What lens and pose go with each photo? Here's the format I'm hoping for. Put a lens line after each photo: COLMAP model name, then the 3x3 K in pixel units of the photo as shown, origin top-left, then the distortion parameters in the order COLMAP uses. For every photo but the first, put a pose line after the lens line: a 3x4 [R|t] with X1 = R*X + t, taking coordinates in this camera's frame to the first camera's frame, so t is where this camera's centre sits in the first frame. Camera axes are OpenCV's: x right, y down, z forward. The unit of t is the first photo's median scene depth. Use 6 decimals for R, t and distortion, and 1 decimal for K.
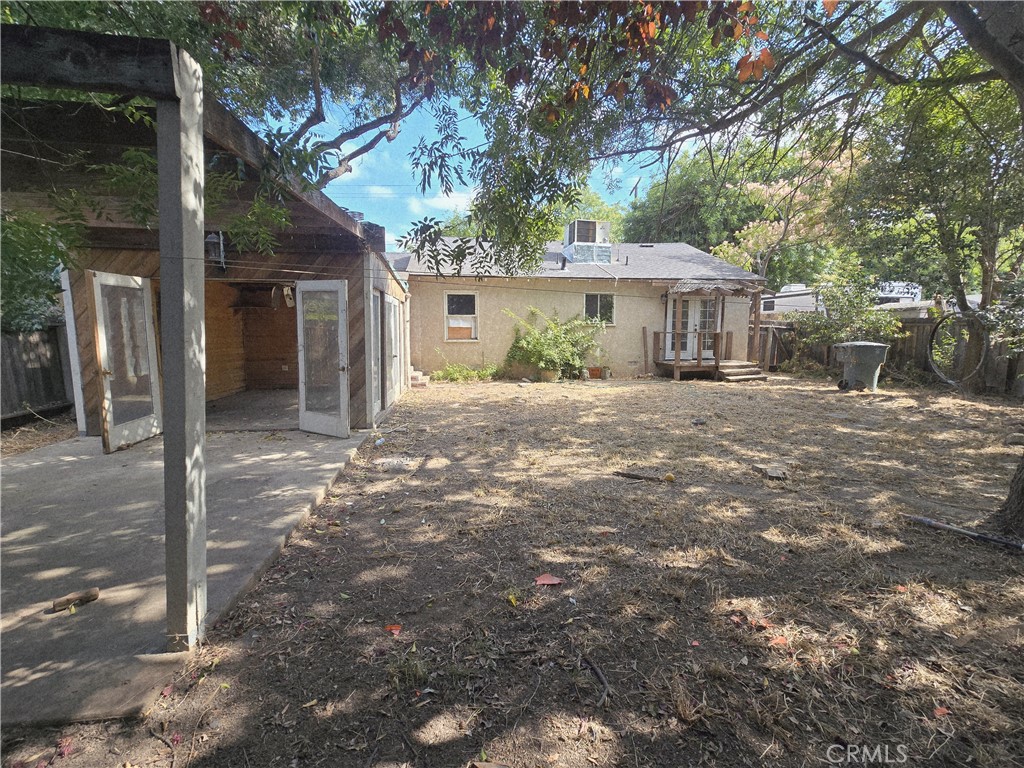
lens RADIAL K [[417.8, 0, 514.2], [0, 417.8, 378.4], [0, 0, 1]] dist [-0.002730, 0.000415]
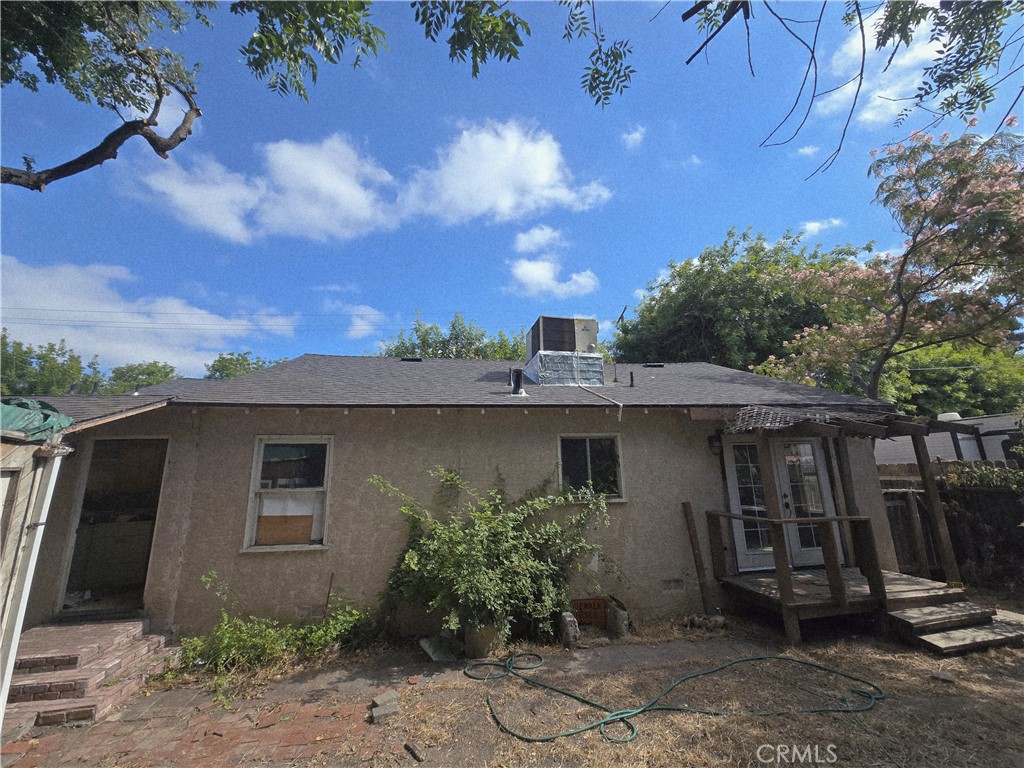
lens RADIAL K [[417.8, 0, 514.2], [0, 417.8, 378.4], [0, 0, 1]] dist [-0.002730, 0.000415]
pose [[0.999737, -0.016541, 0.015891, 0.110671], [0.020945, 0.940716, -0.338548, -0.103198], [-0.009349, 0.338792, 0.940815, 0.516652]]
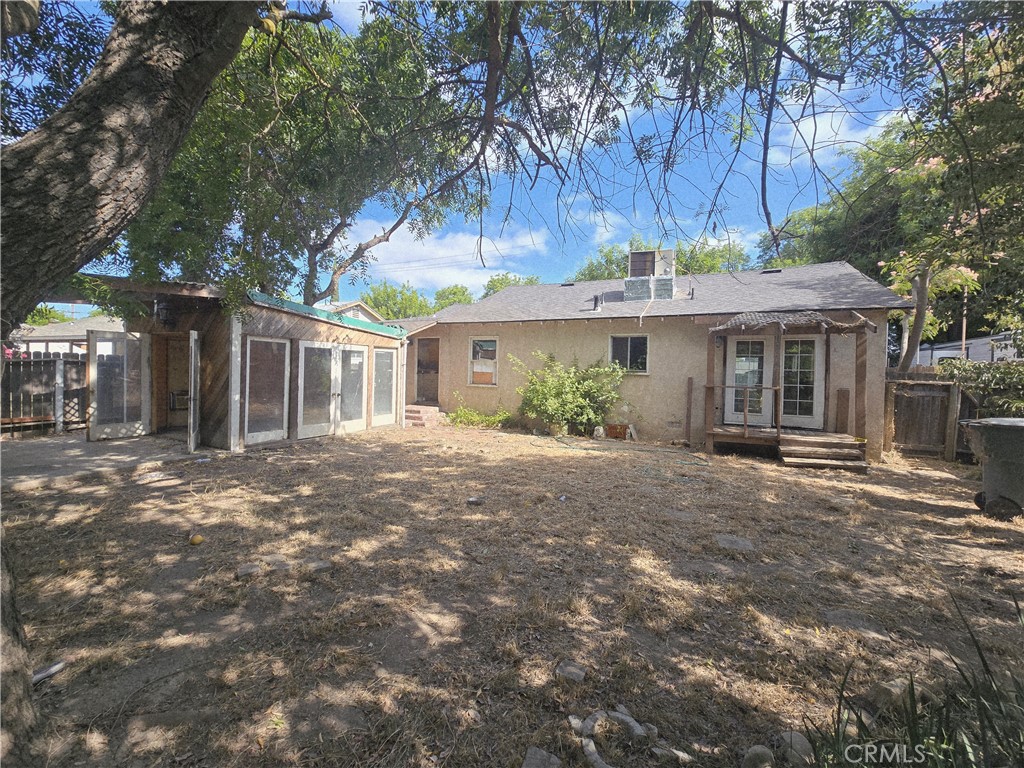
lens RADIAL K [[417.8, 0, 514.2], [0, 417.8, 378.4], [0, 0, 1]] dist [-0.002730, 0.000415]
pose [[0.832249, 0.031753, -0.553493, 0.484979], [-0.093342, 0.992132, -0.083434, -0.030460], [0.546488, 0.121102, 0.828664, 0.207396]]
